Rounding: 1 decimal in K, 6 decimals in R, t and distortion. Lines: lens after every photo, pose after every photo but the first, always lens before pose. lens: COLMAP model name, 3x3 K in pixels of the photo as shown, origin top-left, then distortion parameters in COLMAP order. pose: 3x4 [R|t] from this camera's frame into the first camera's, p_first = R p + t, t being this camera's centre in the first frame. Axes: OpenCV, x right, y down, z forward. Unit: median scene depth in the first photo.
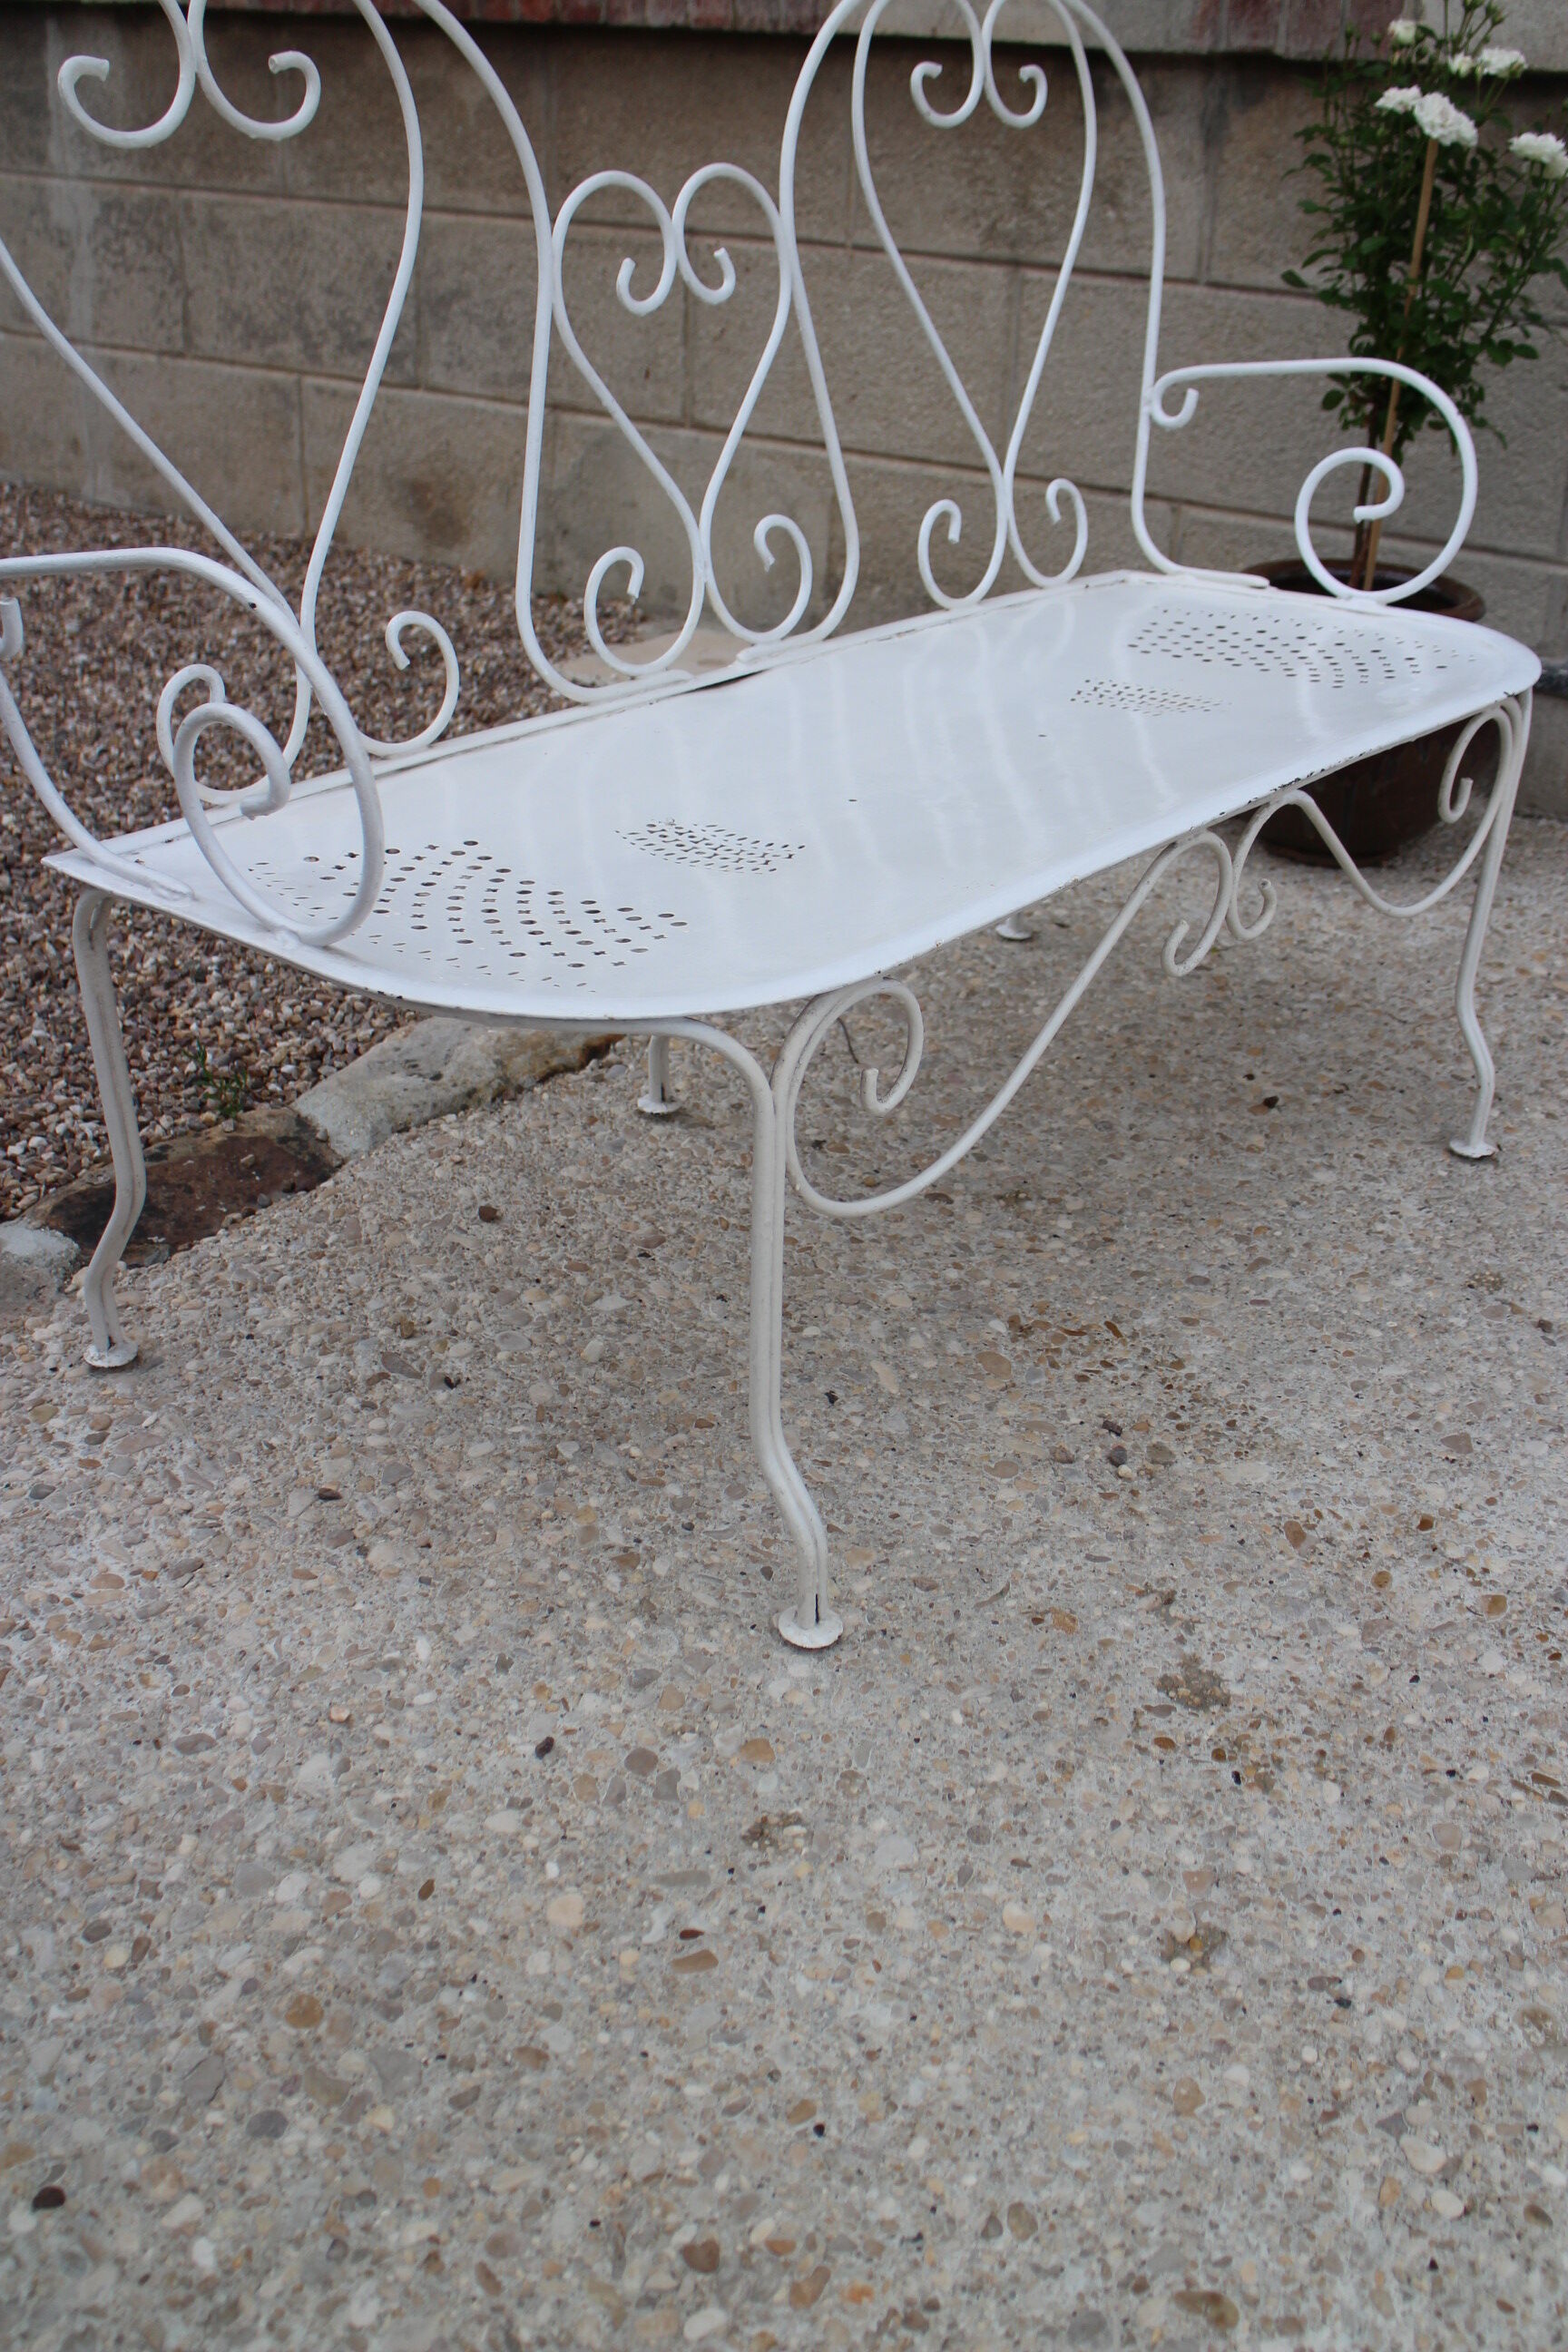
lens RADIAL K [[2170.0, 0, 800.2], [0, 2170.0, 1194.6], [0, 0, 1]] dist [-0.153542, 0.147455]
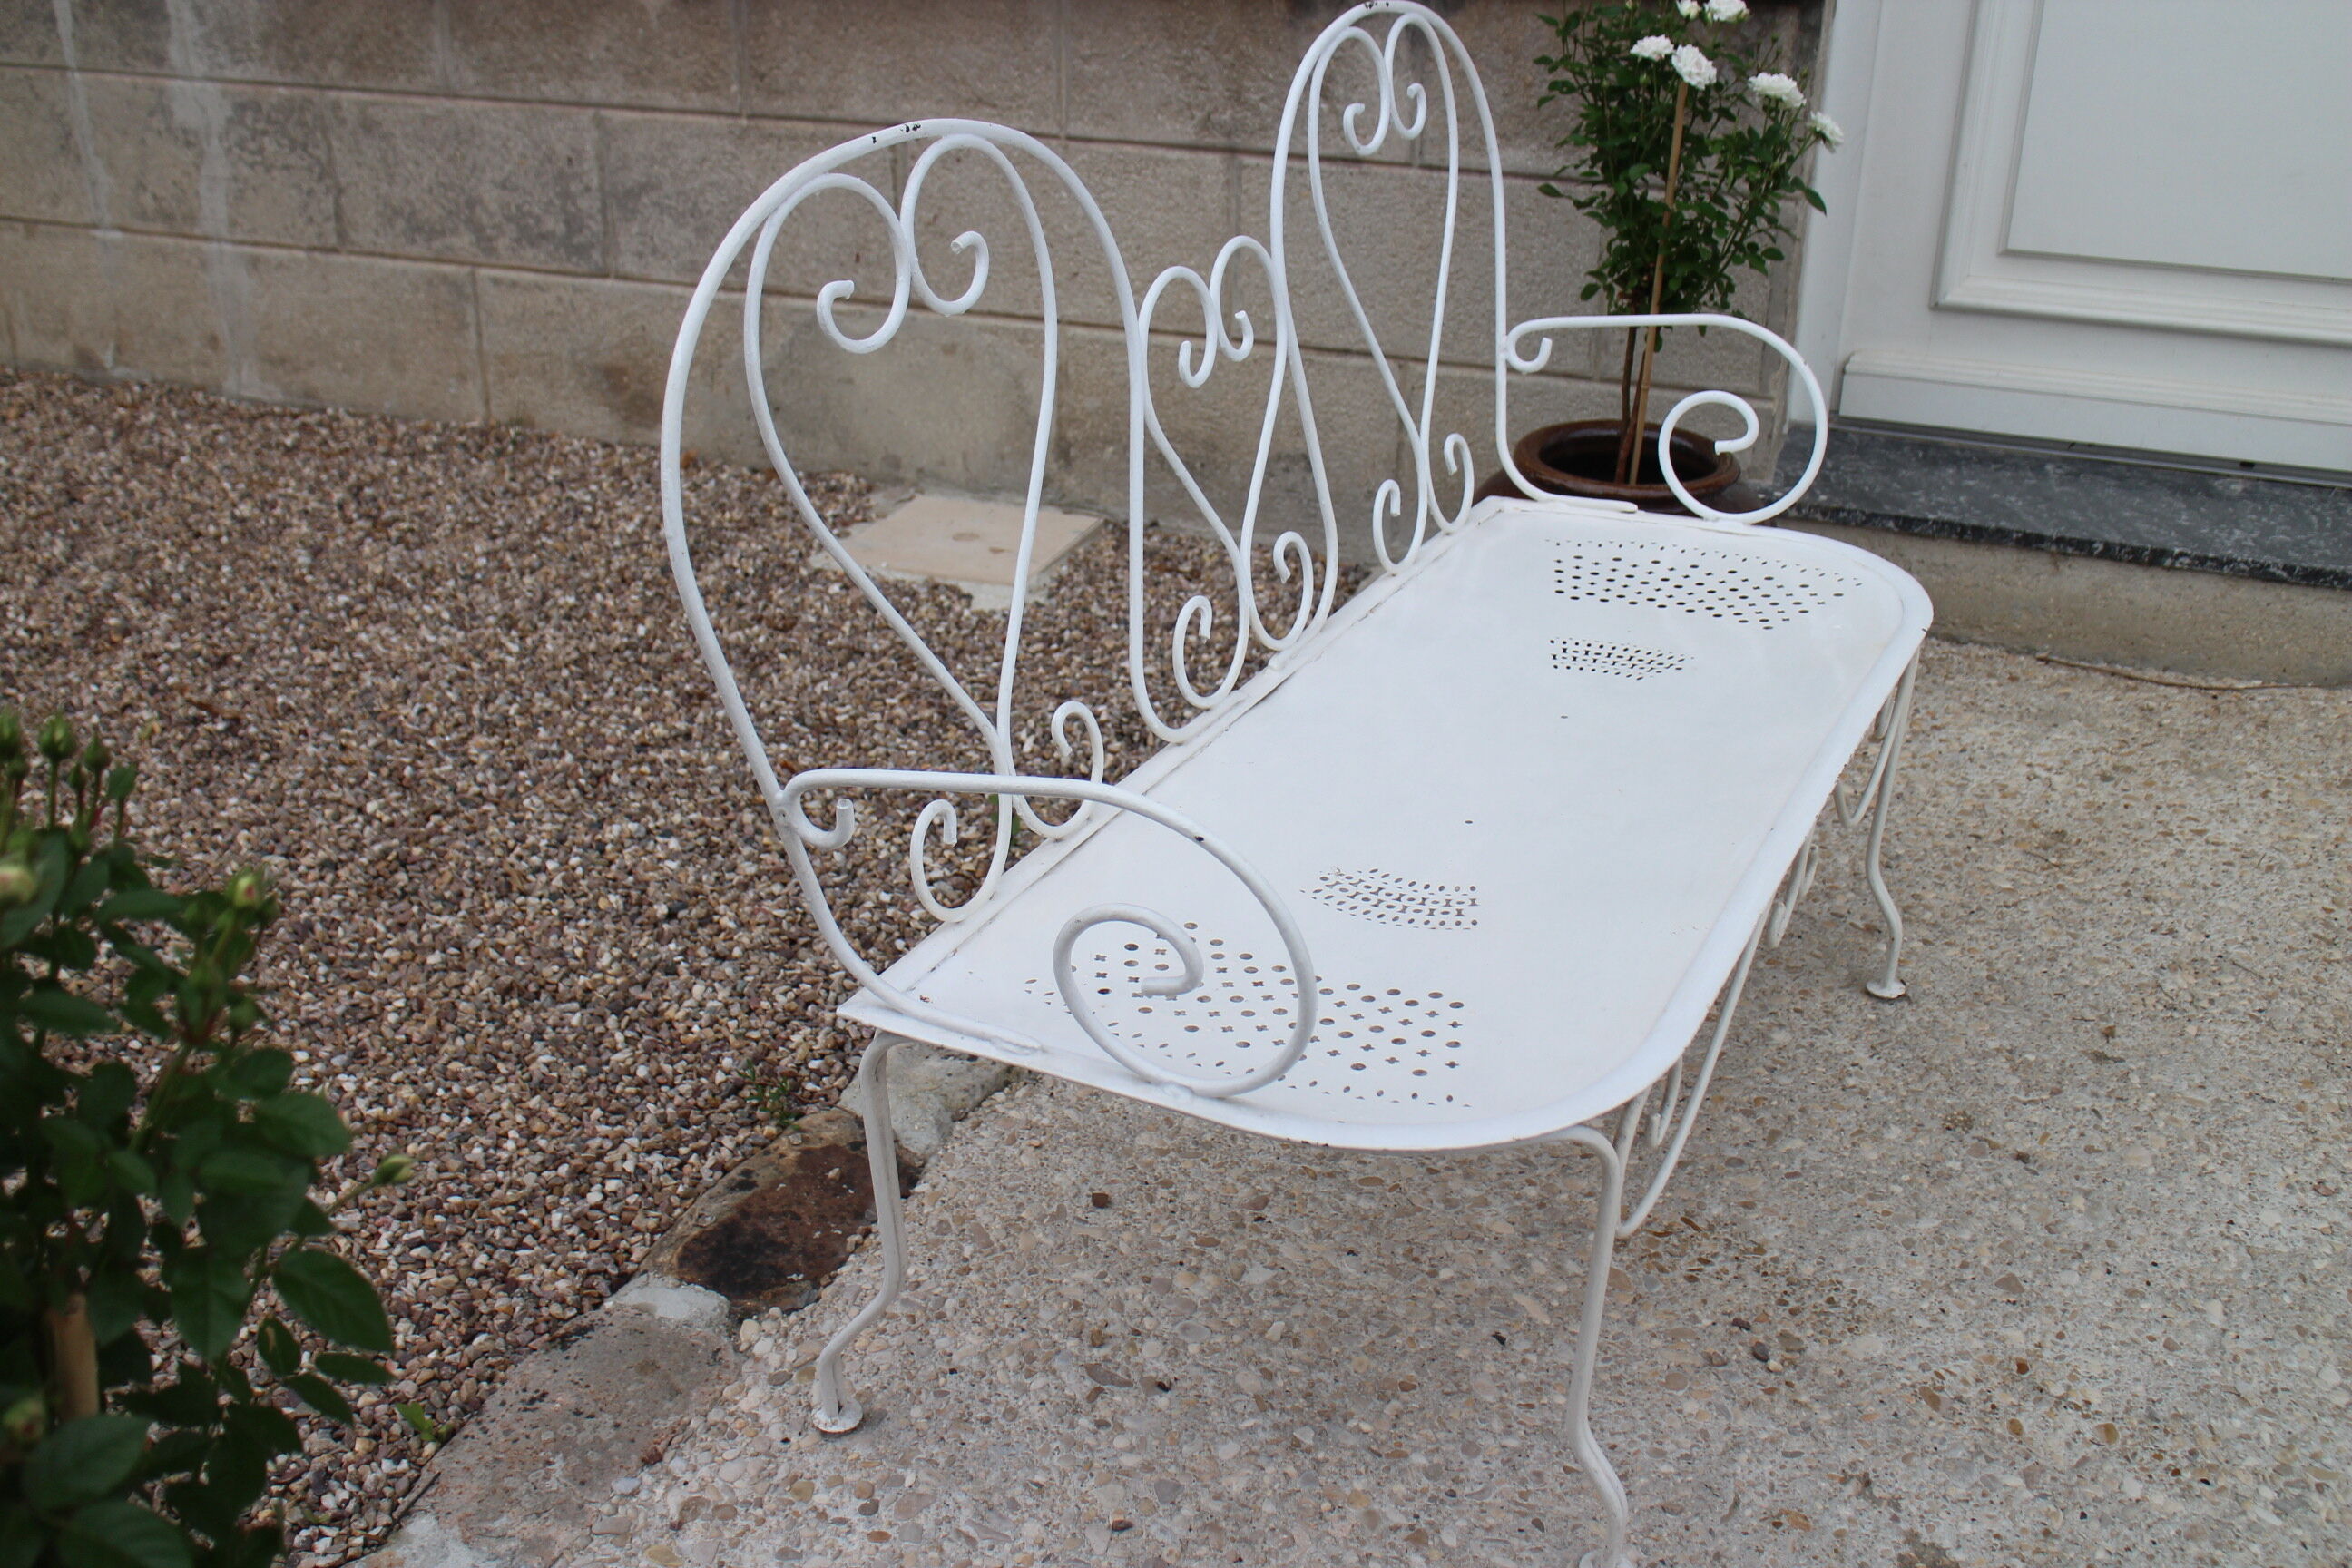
lens RADIAL K [[2164.1, 0, 1183.2], [0, 2164.1, 780.0], [0, 0, 1]] dist [-0.138173, 0.124566]
pose [[0.971481, -0.125314, 0.201298, -0.335410], [0.132151, 0.991010, -0.020841, -0.194828], [-0.196876, 0.046848, 0.979308, -0.077926]]
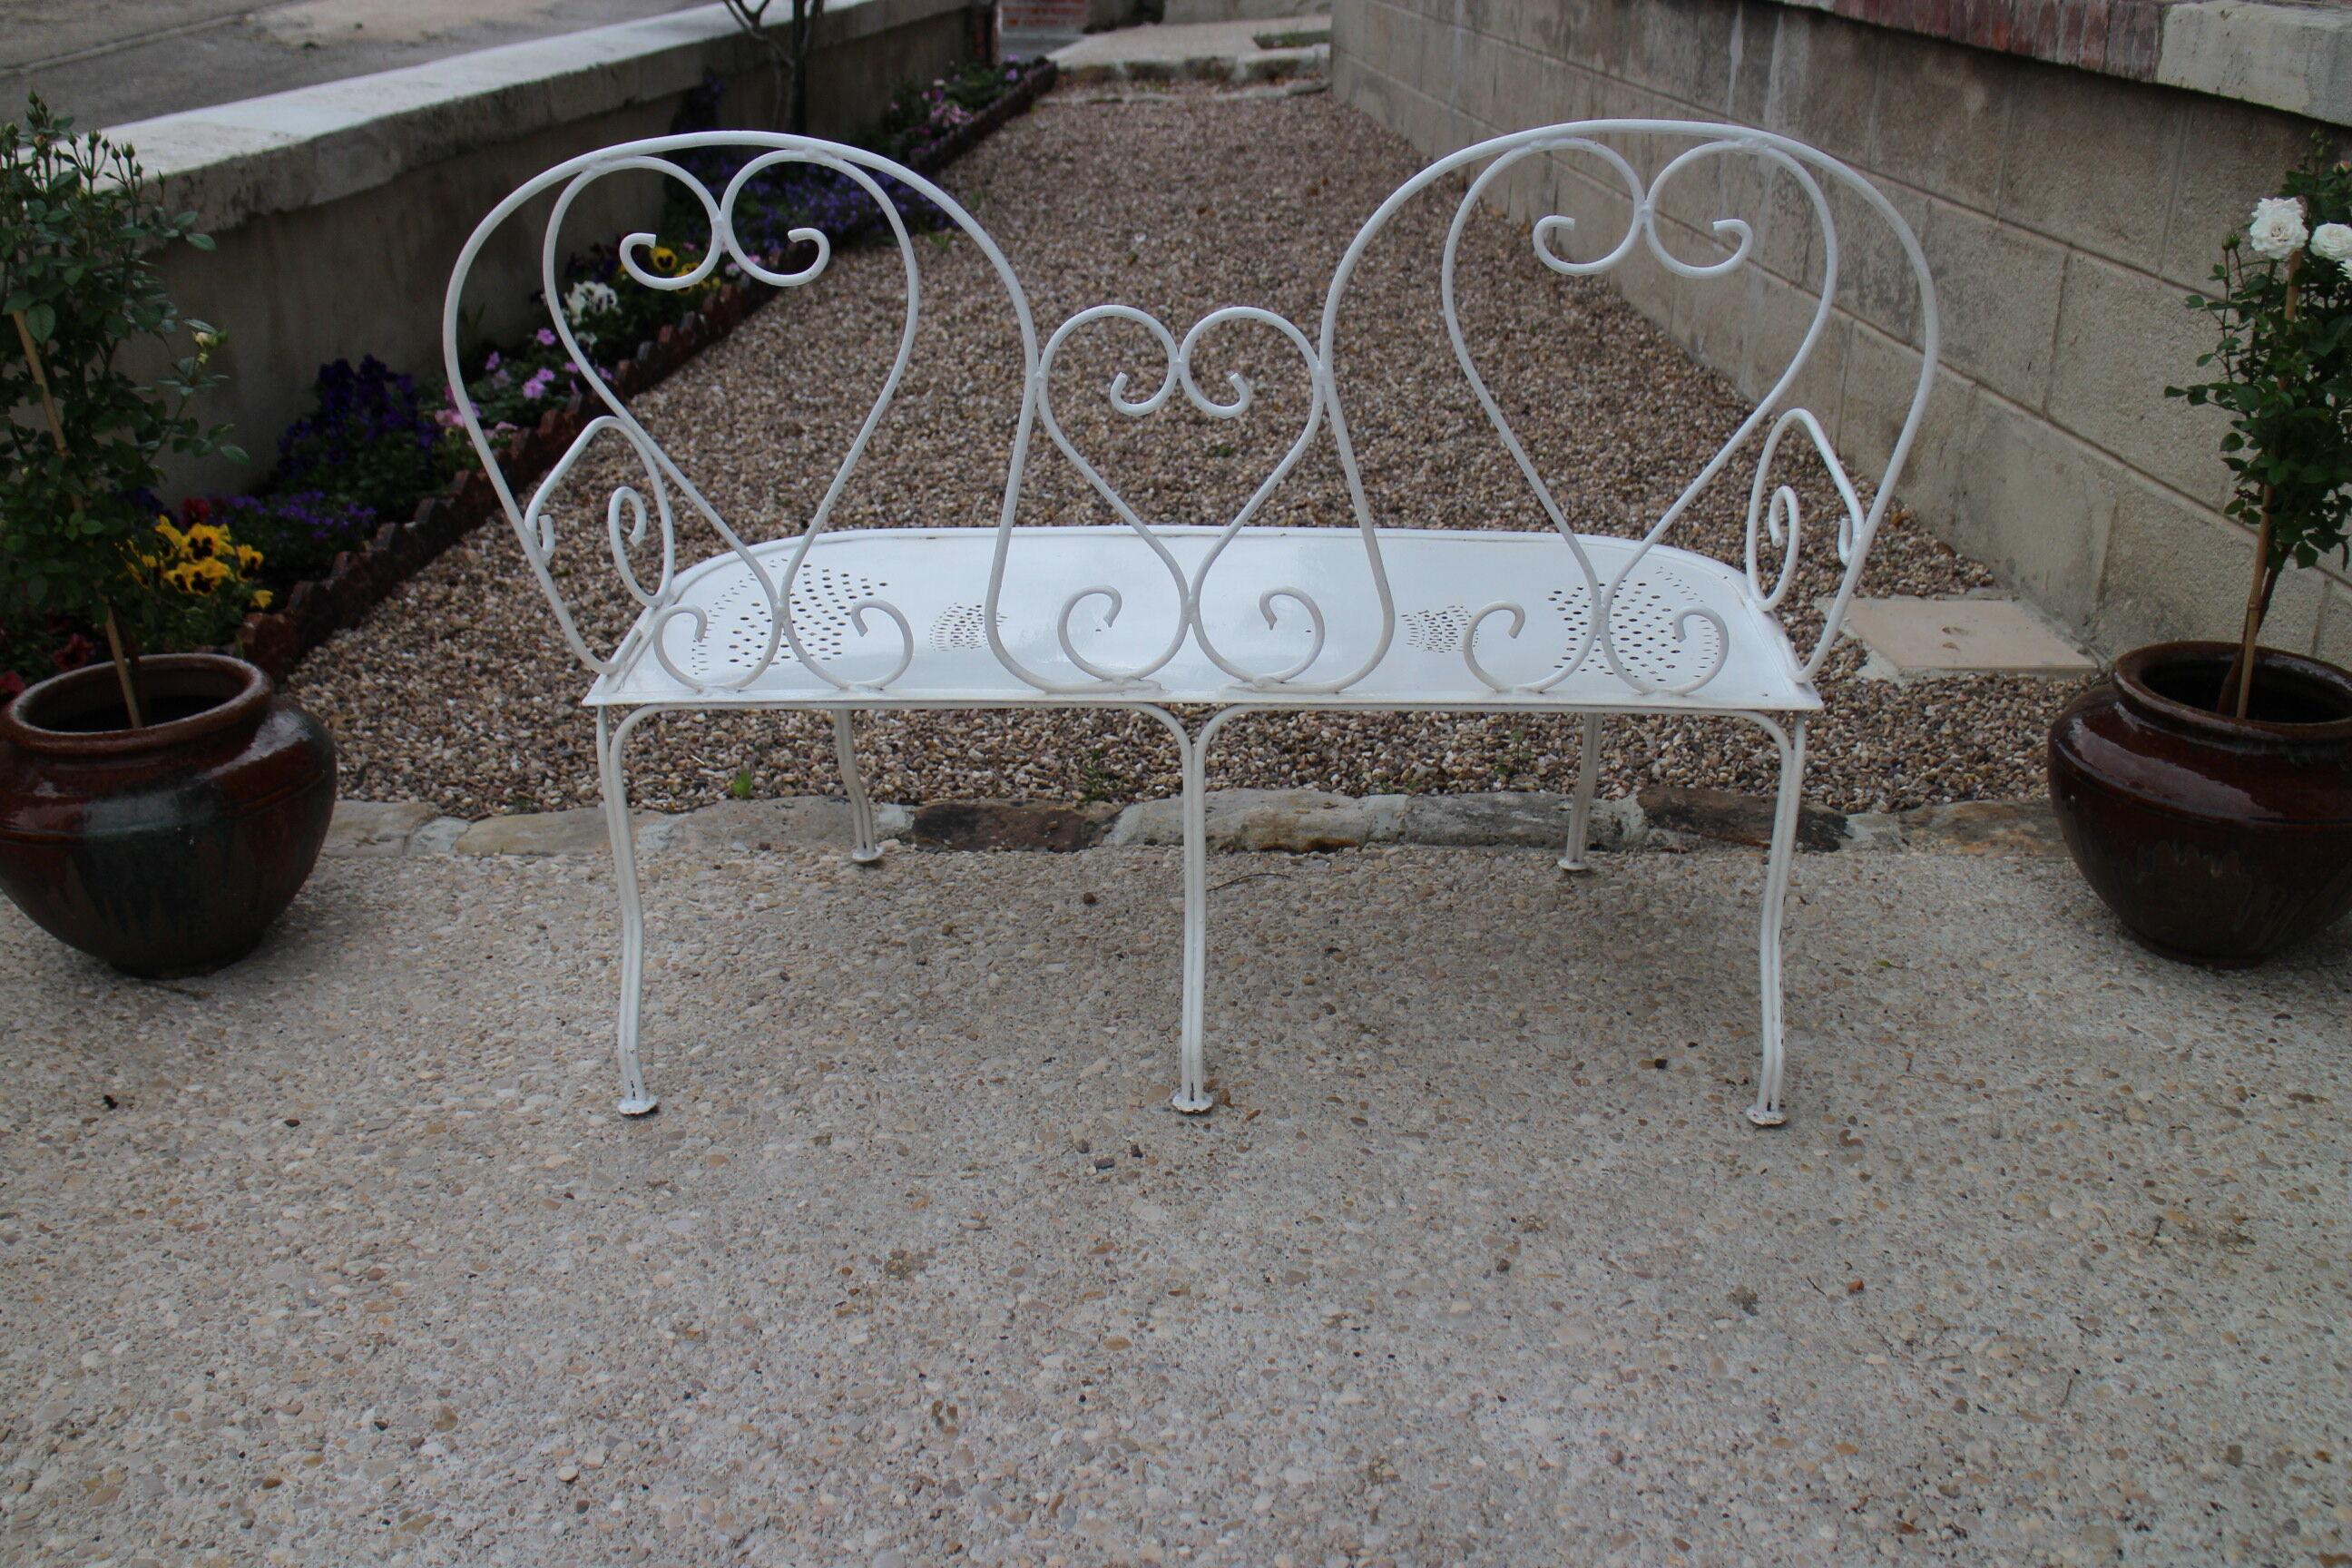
lens RADIAL K [[2167.9, 0, 1182.6], [0, 2167.9, 772.9], [0, 0, 1]] dist [-0.141963, 0.131121]
pose [[0.620124, 0.281620, -0.732213, 1.067177], [-0.366066, 0.929380, 0.047426, -0.184432], [0.693860, 0.238629, 0.679422, 0.042142]]
